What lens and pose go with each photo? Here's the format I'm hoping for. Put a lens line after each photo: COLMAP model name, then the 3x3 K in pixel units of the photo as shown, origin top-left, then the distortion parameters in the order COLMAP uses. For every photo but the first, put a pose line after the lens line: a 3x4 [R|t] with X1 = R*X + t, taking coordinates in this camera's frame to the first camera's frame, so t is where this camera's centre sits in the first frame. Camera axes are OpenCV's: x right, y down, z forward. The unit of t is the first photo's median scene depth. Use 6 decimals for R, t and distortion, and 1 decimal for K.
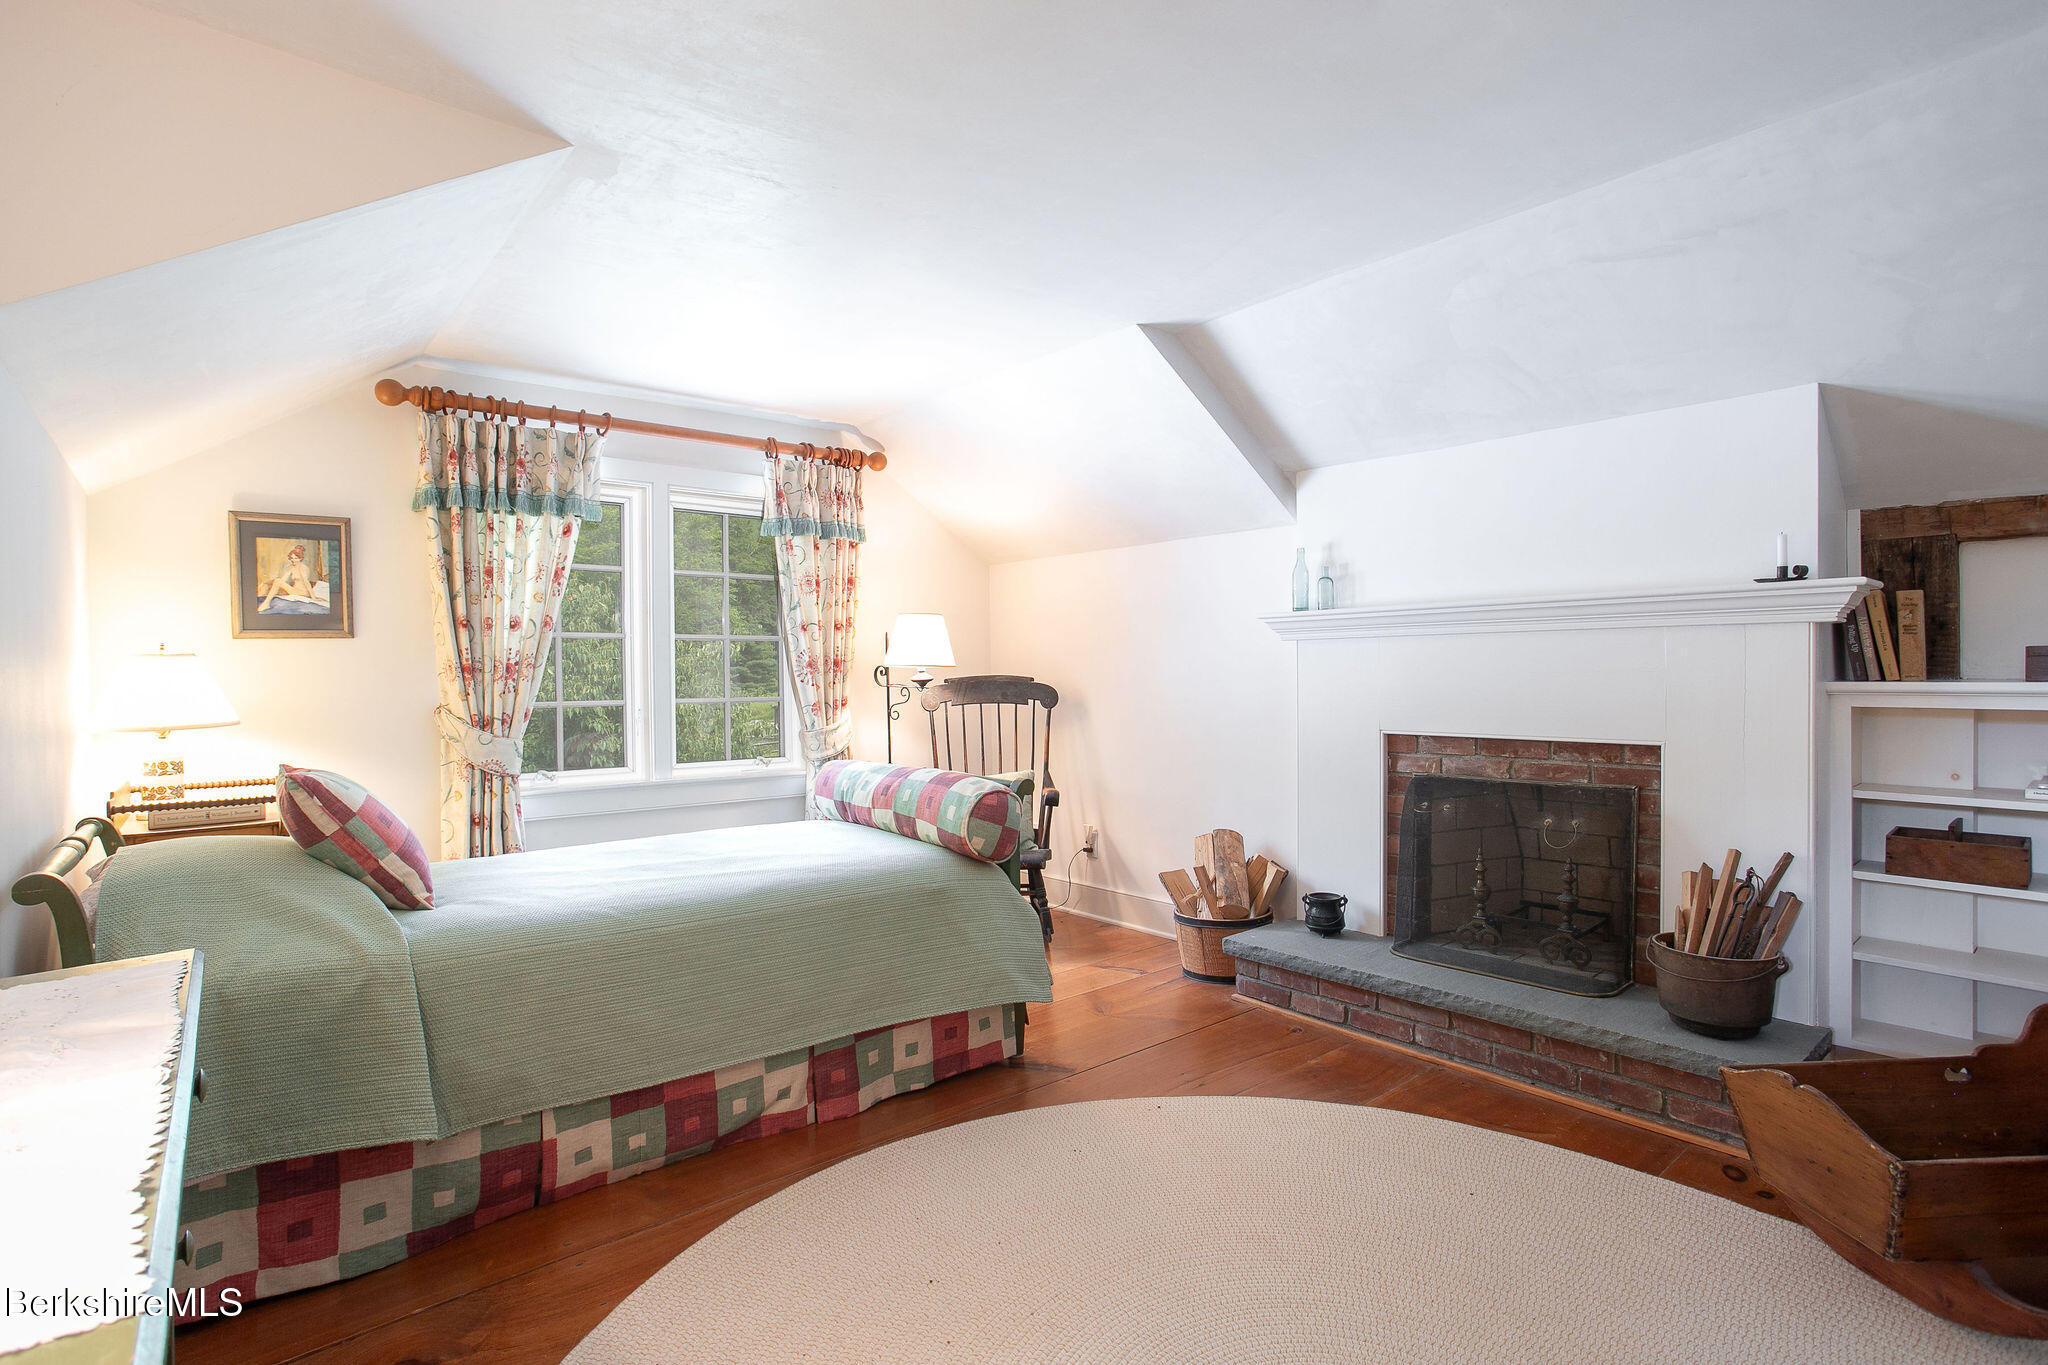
lens RADIAL K [[989.0, 0, 1015.5], [0, 989.0, 678.0], [0, 0, 1]] dist [-0.061843, 0.033127]
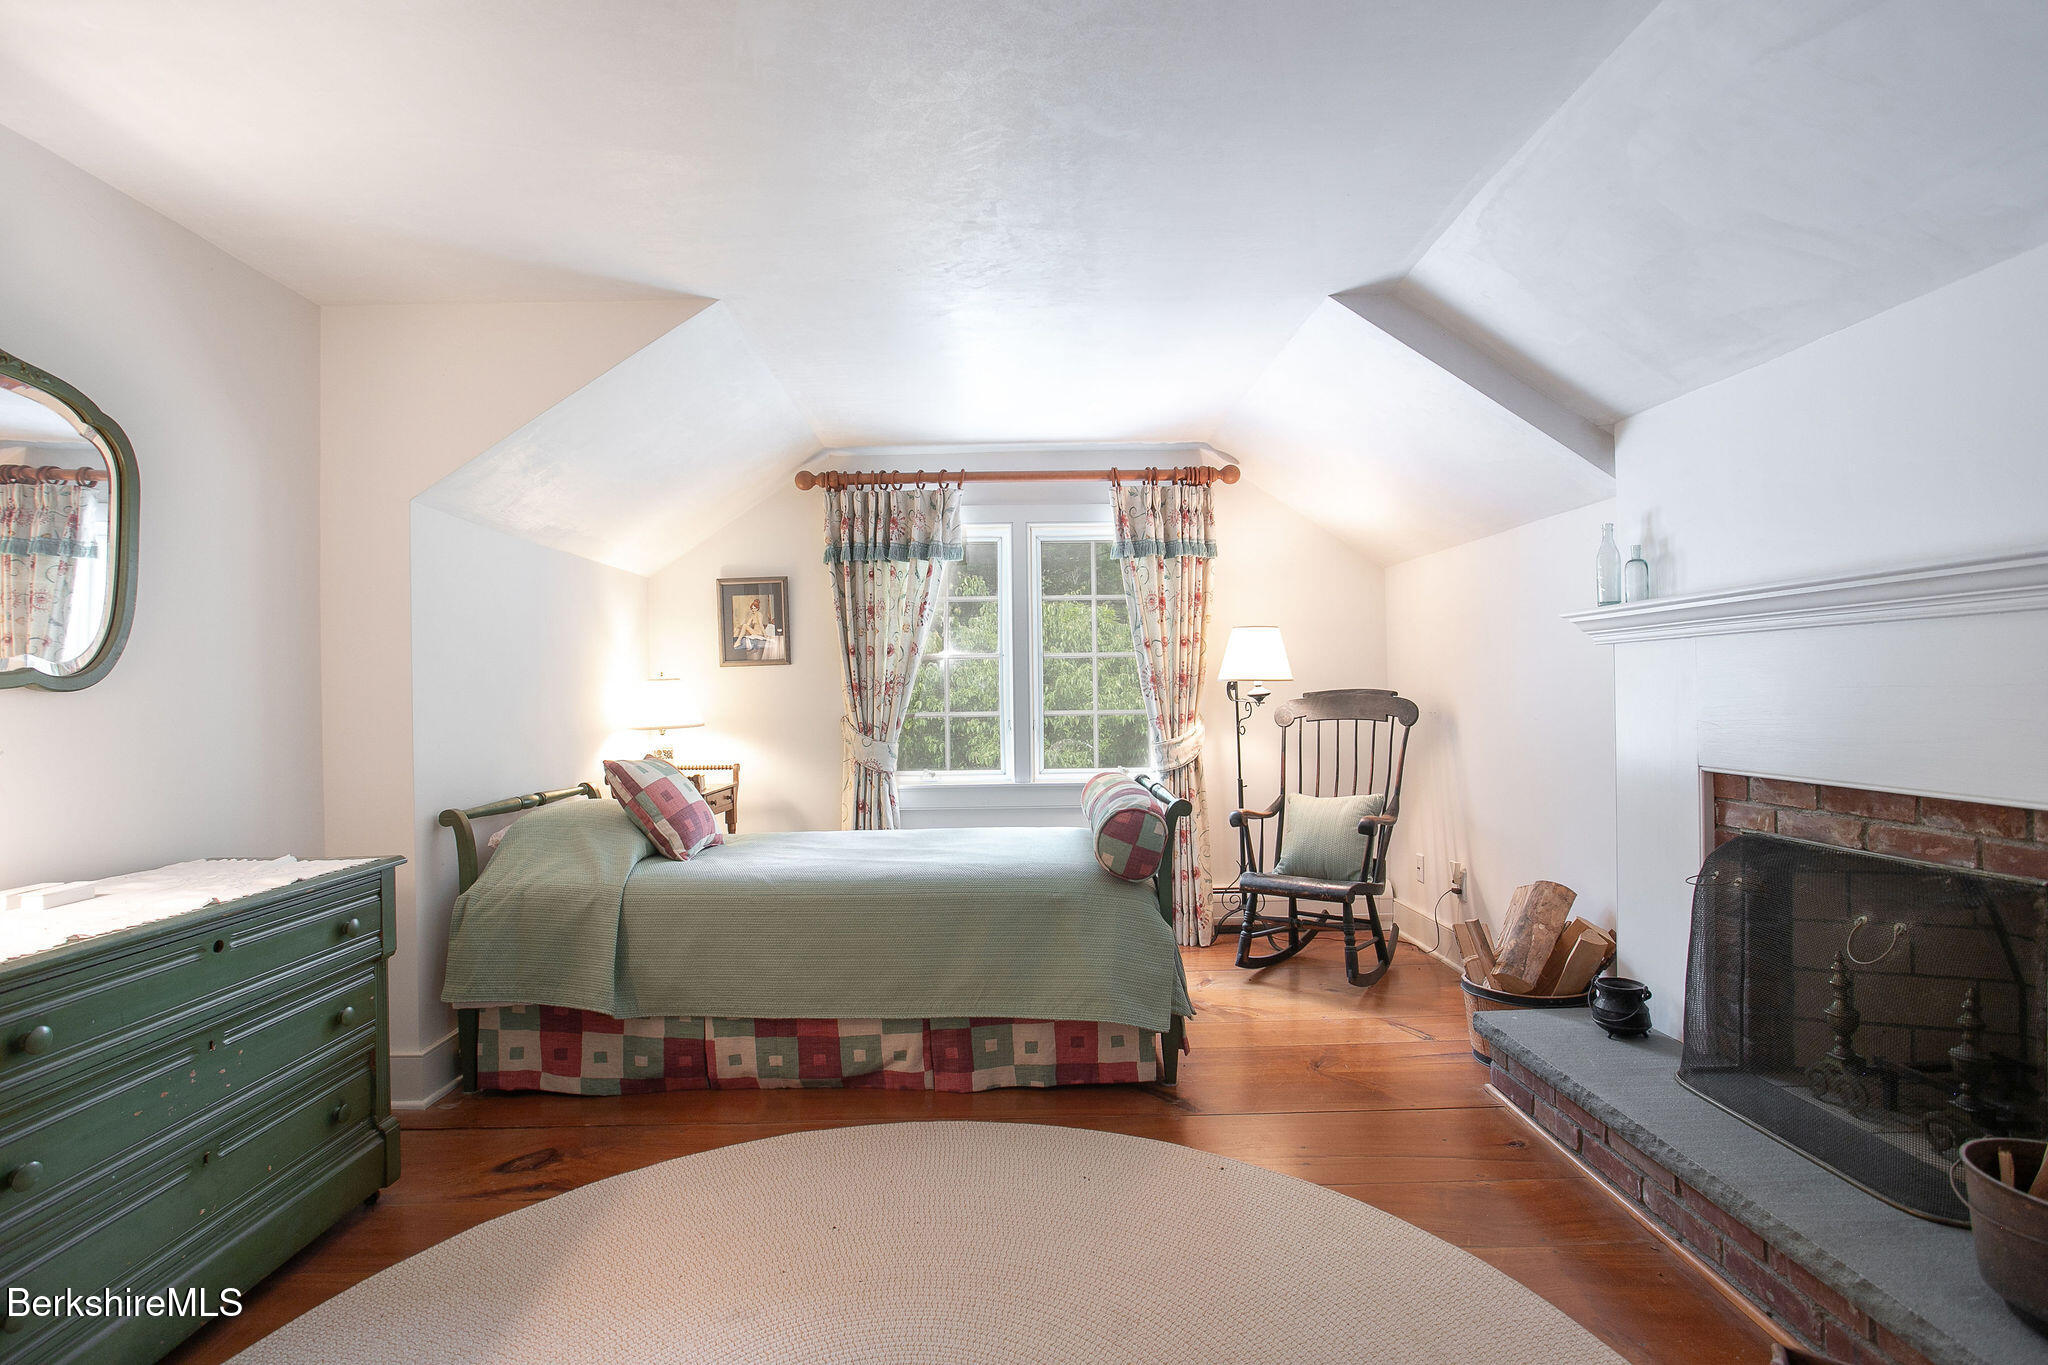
lens RADIAL K [[989.0, 0, 1015.5], [0, 989.0, 678.0], [0, 0, 1]] dist [-0.061843, 0.033127]
pose [[0.774235, -0.010032, -0.632818, 0.430556], [0.004135, 0.999933, -0.010794, -0.006194], [0.632884, 0.005740, 0.774225, 0.130358]]
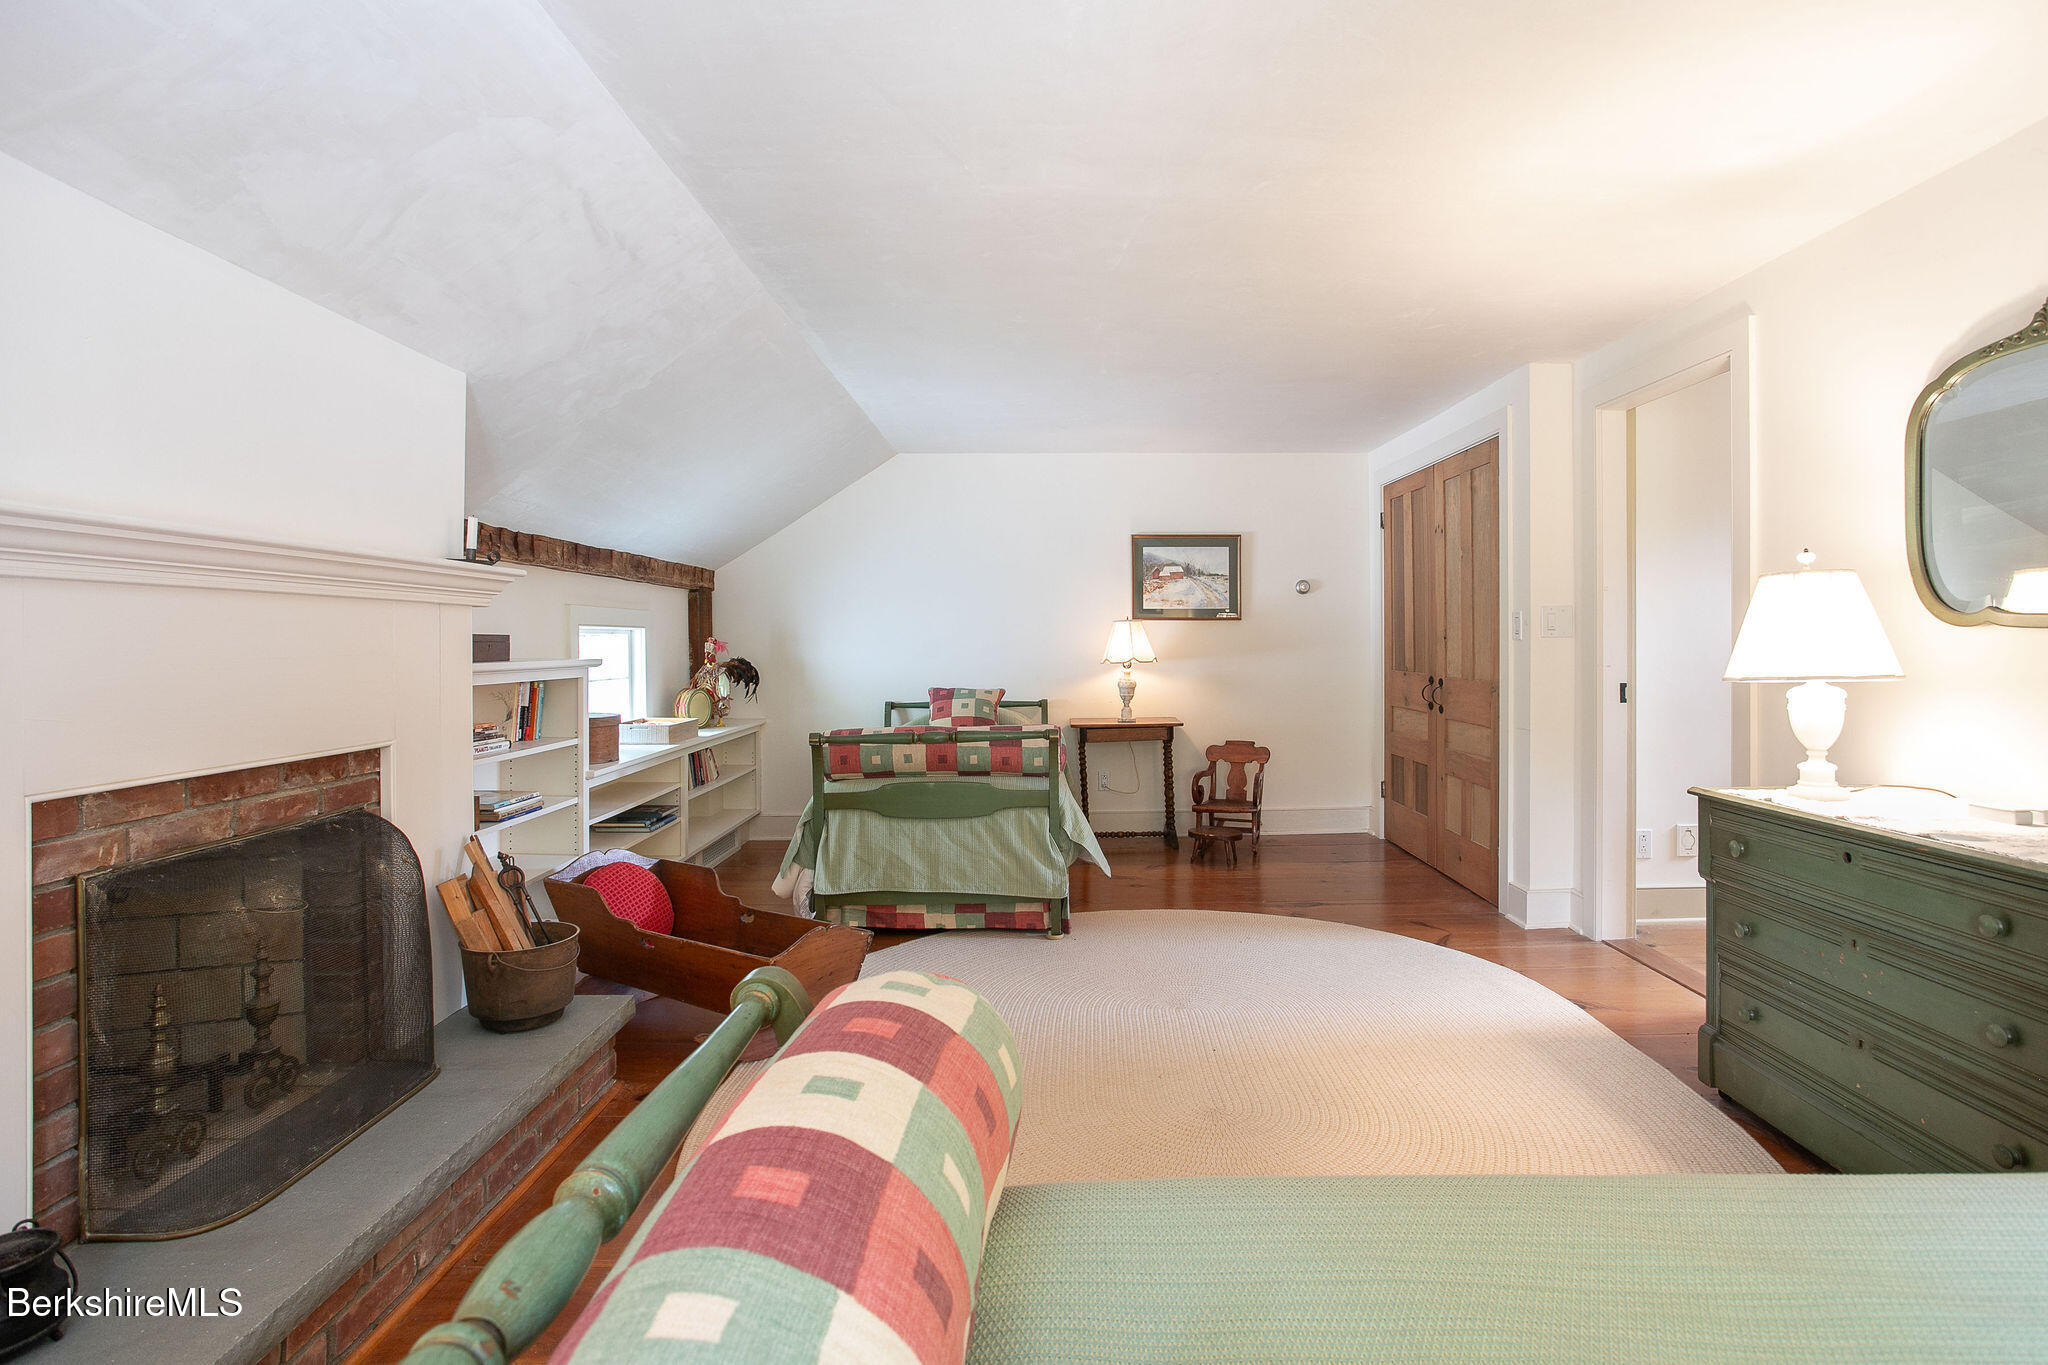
lens RADIAL K [[1072.2, 0, 1024.7], [0, 1072.2, 677.8], [0, 0, 1]] dist [-0.055378, 0.046025]
pose [[-0.759128, -0.009853, 0.650866, -0.253395], [0.013745, 0.999420, 0.031161, -0.006498], [-0.650796, 0.032601, -0.758552, 1.059233]]
